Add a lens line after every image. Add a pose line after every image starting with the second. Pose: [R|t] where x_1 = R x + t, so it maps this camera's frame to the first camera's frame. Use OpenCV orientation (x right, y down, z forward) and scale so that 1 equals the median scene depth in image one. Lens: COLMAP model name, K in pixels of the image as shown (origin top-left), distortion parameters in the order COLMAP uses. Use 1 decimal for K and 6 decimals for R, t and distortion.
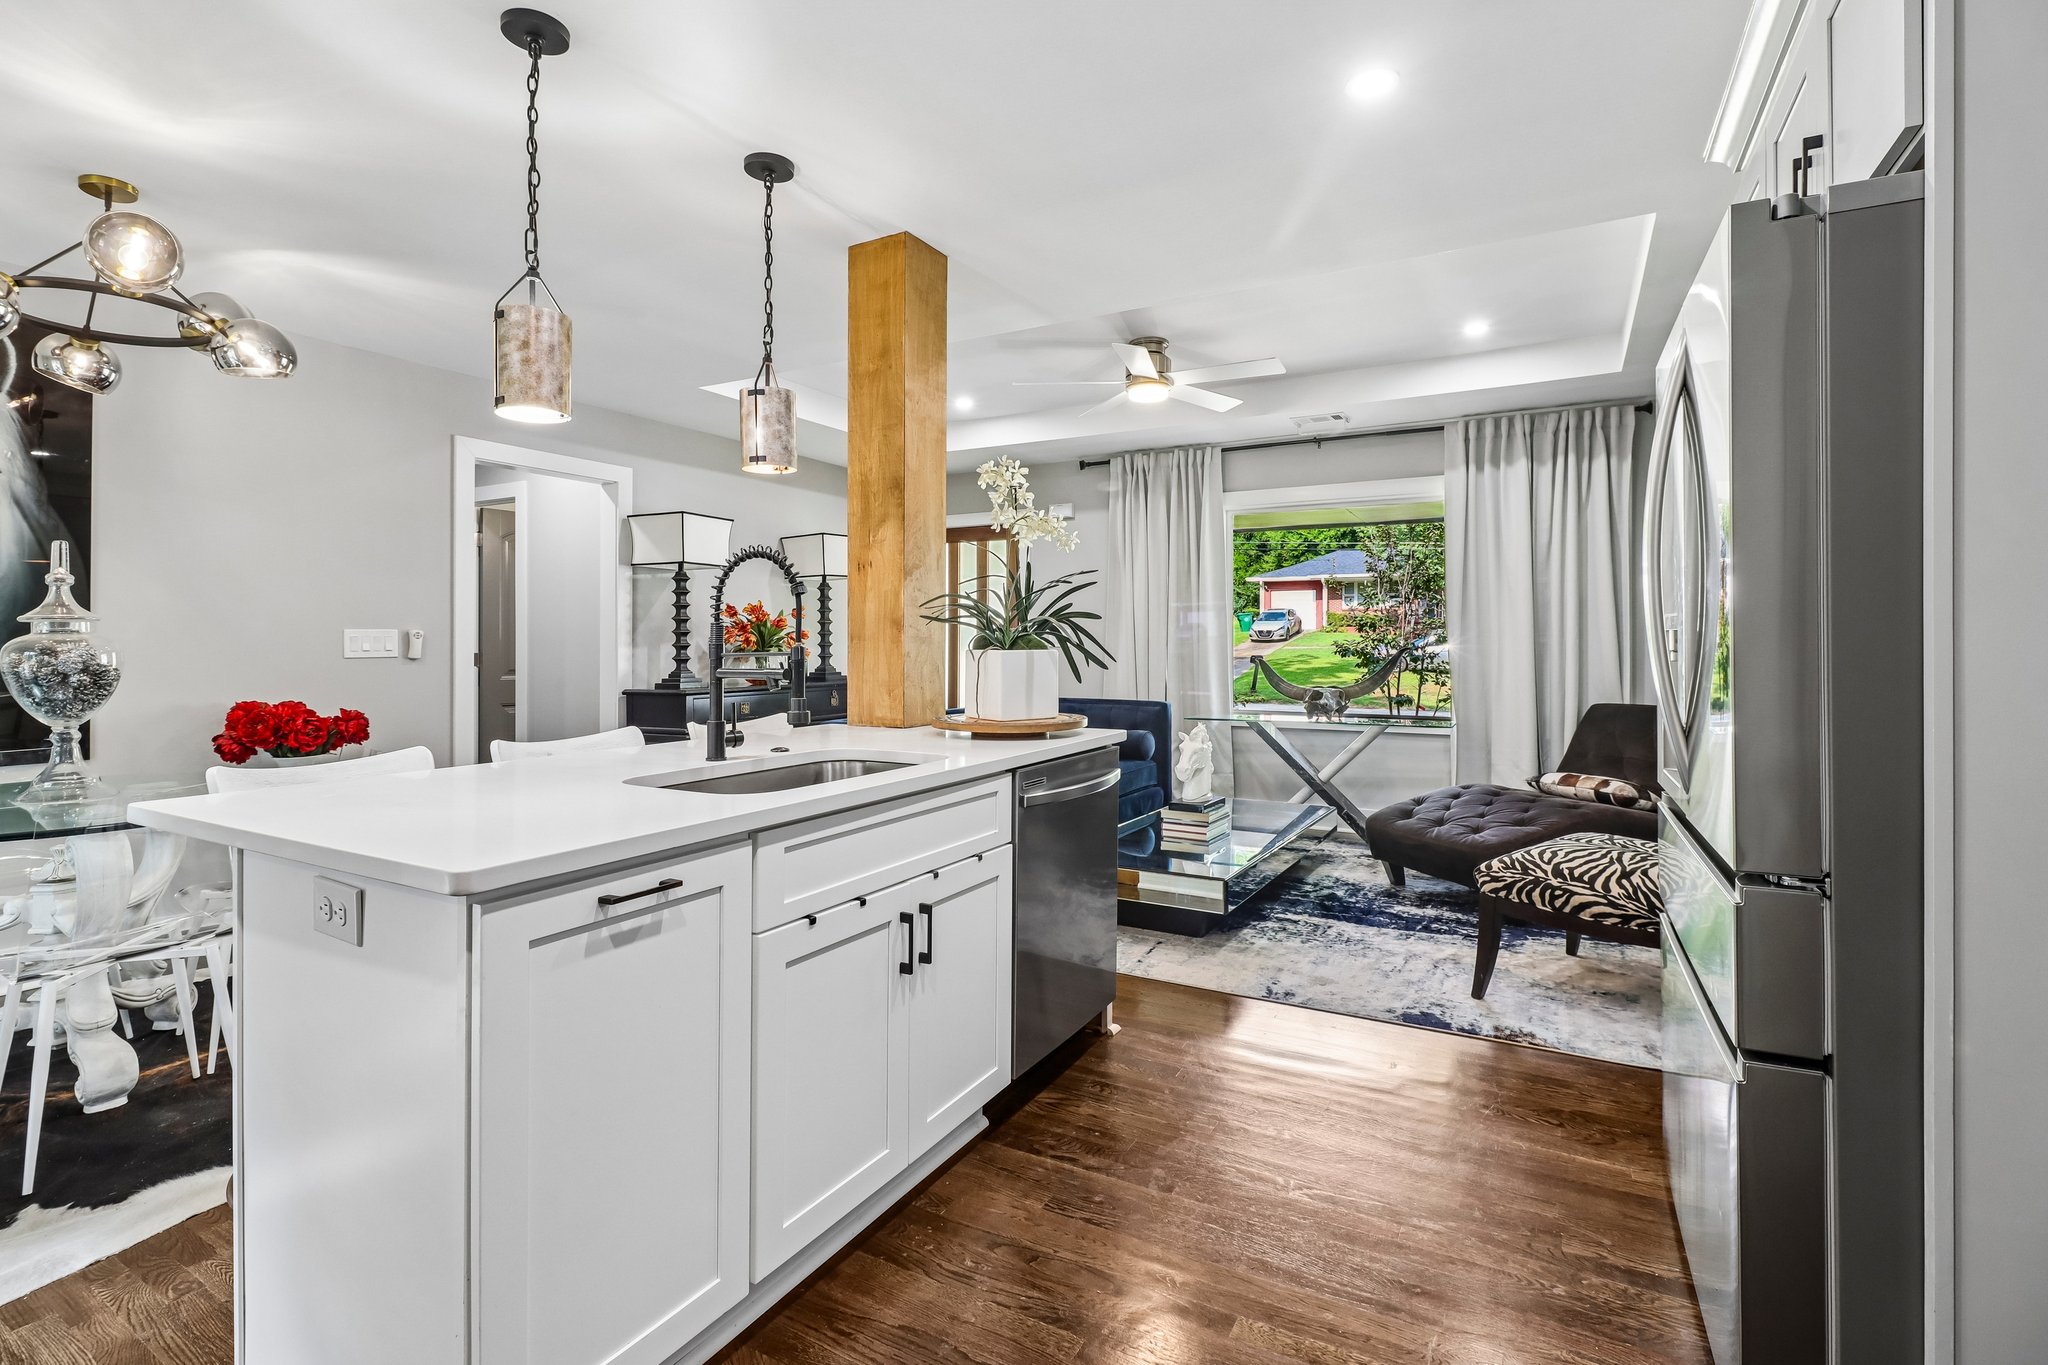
lens RADIAL K [[956.4, 0, 1026.9], [0, 956.4, 641.2], [0, 0, 1]] dist [0.000255, -0.008983]
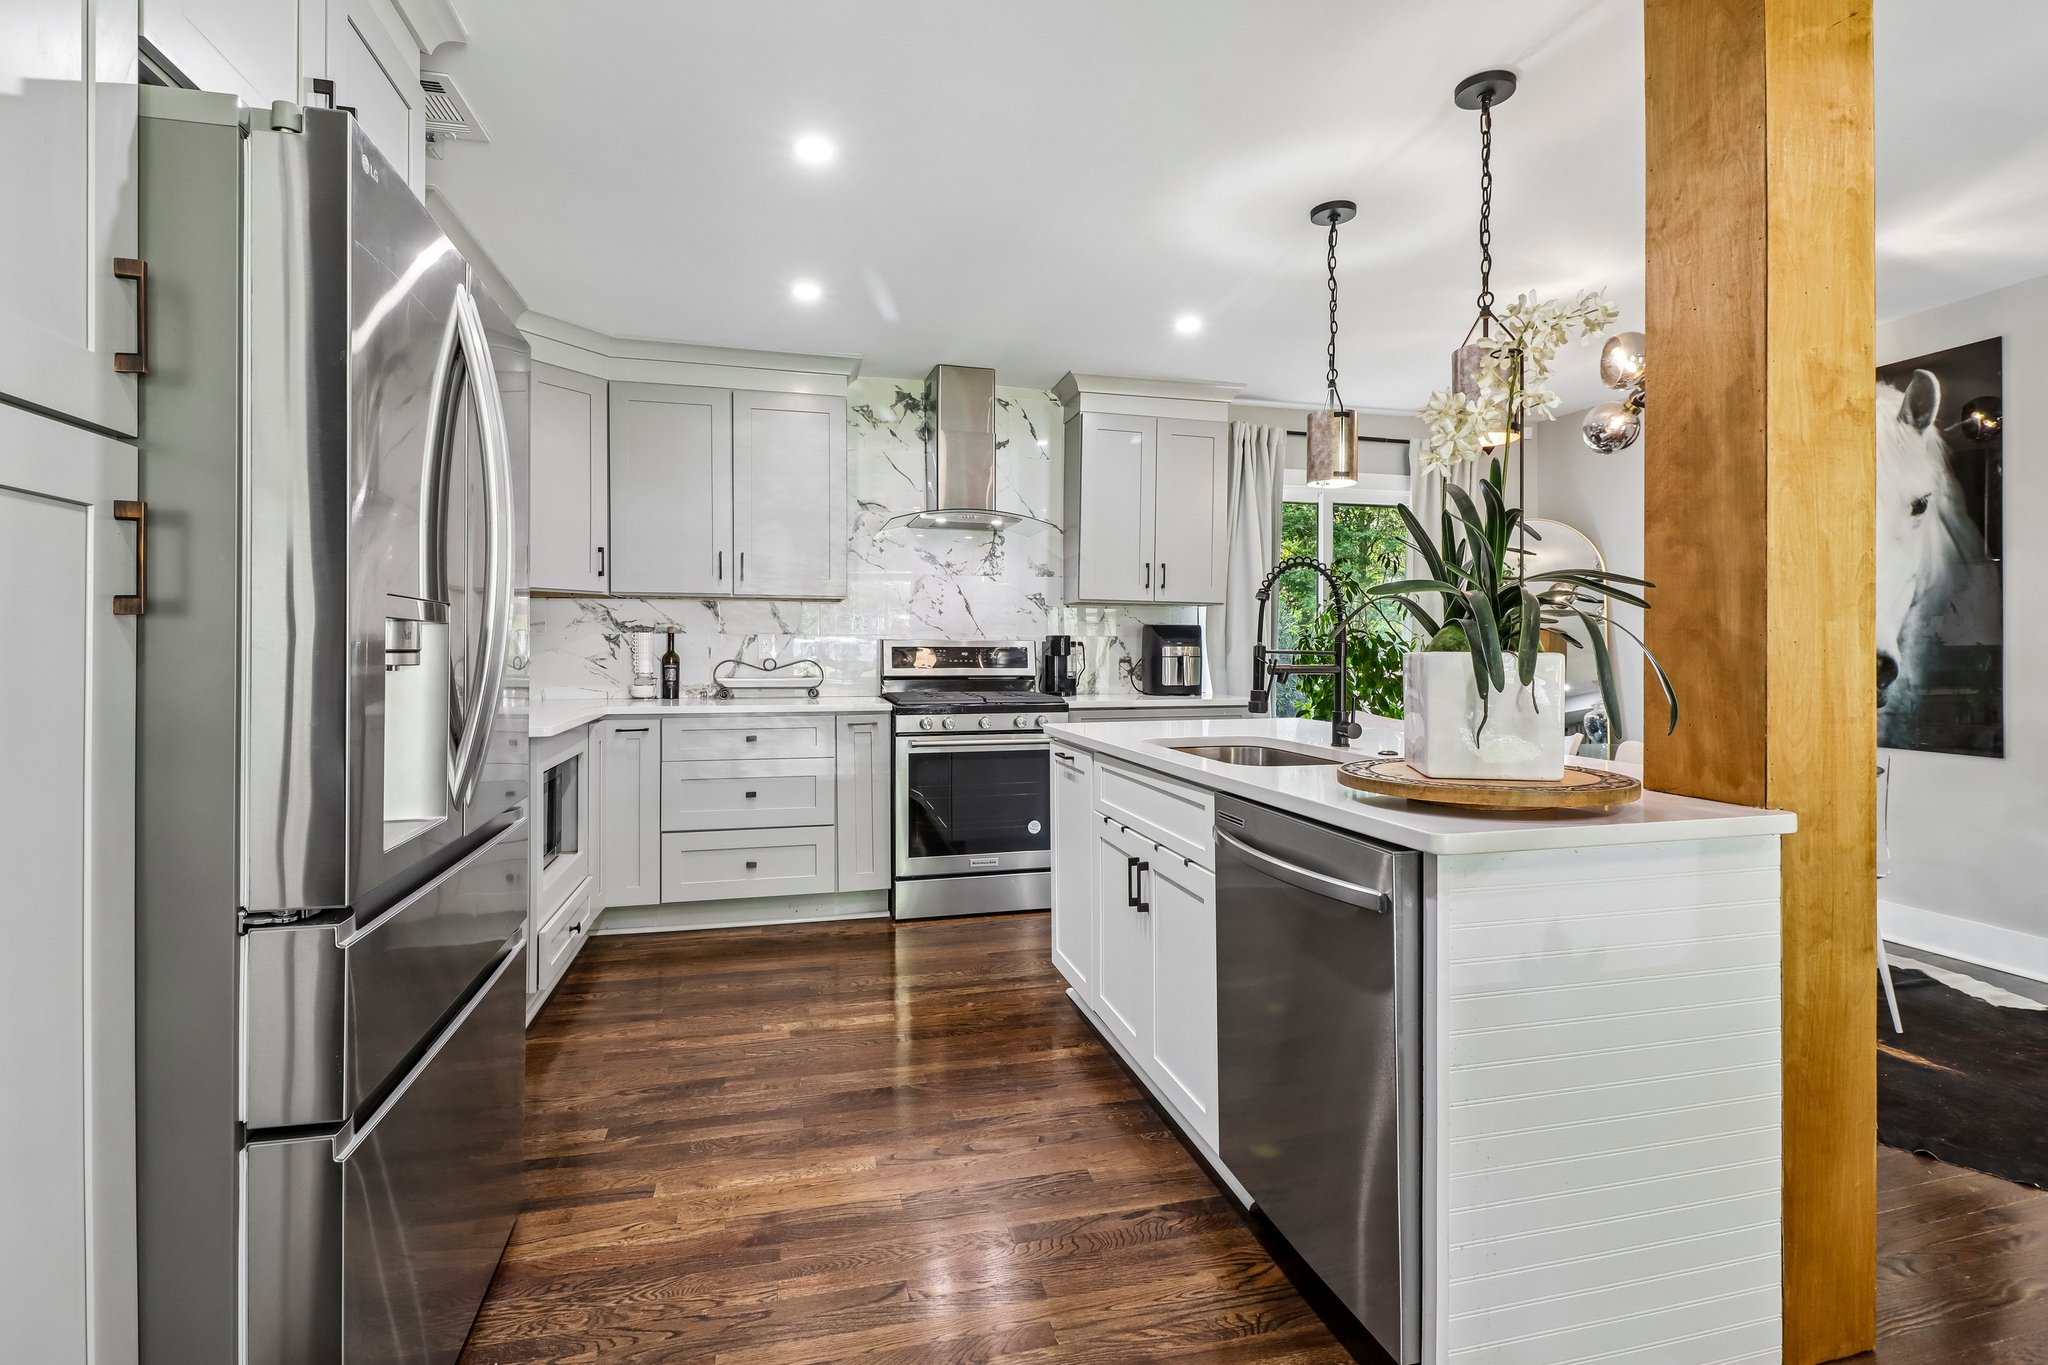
lens RADIAL K [[956.4, 0, 1035.2], [0, 956.4, 653.4], [0, 0, 1]] dist [0.000255, -0.008983]
pose [[-0.730416, 0.005298, -0.682981, 0.351200], [0.001838, 0.999982, 0.005791, 0.003908], [0.683000, 0.002975, -0.730413, 0.776617]]
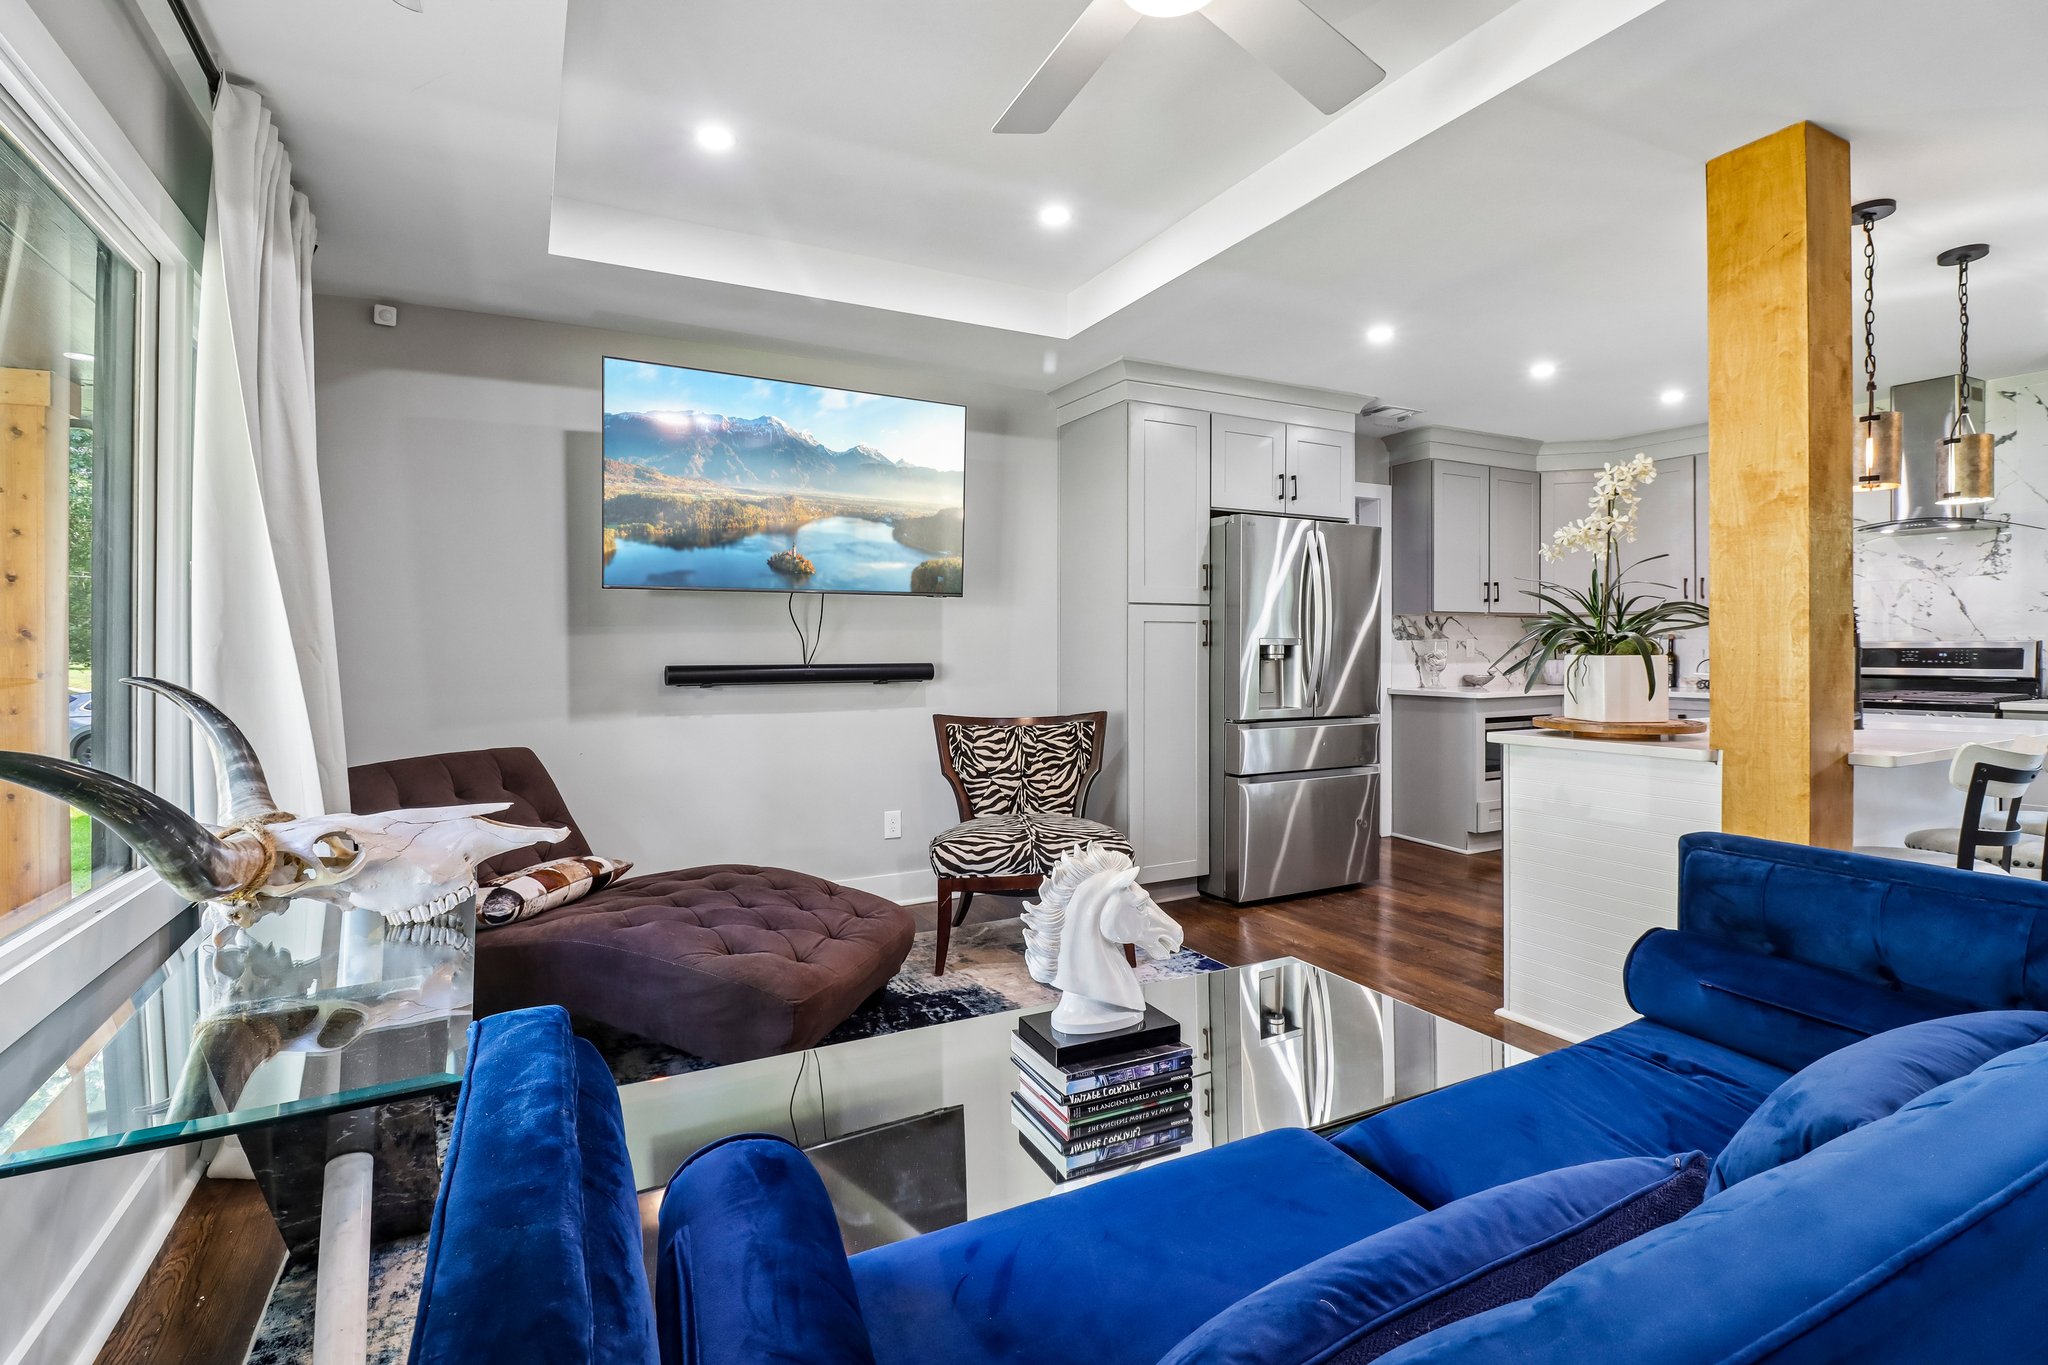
lens RADIAL K [[956.4, 0, 1032.6], [0, 956.4, 659.0], [0, 0, 1]] dist [0.000255, -0.008983]
pose [[-0.839660, 0.003477, 0.543101, -0.030233], [0.007587, 0.999957, 0.005328, 0.002053], [-0.543059, 0.008595, -0.839650, 1.398820]]
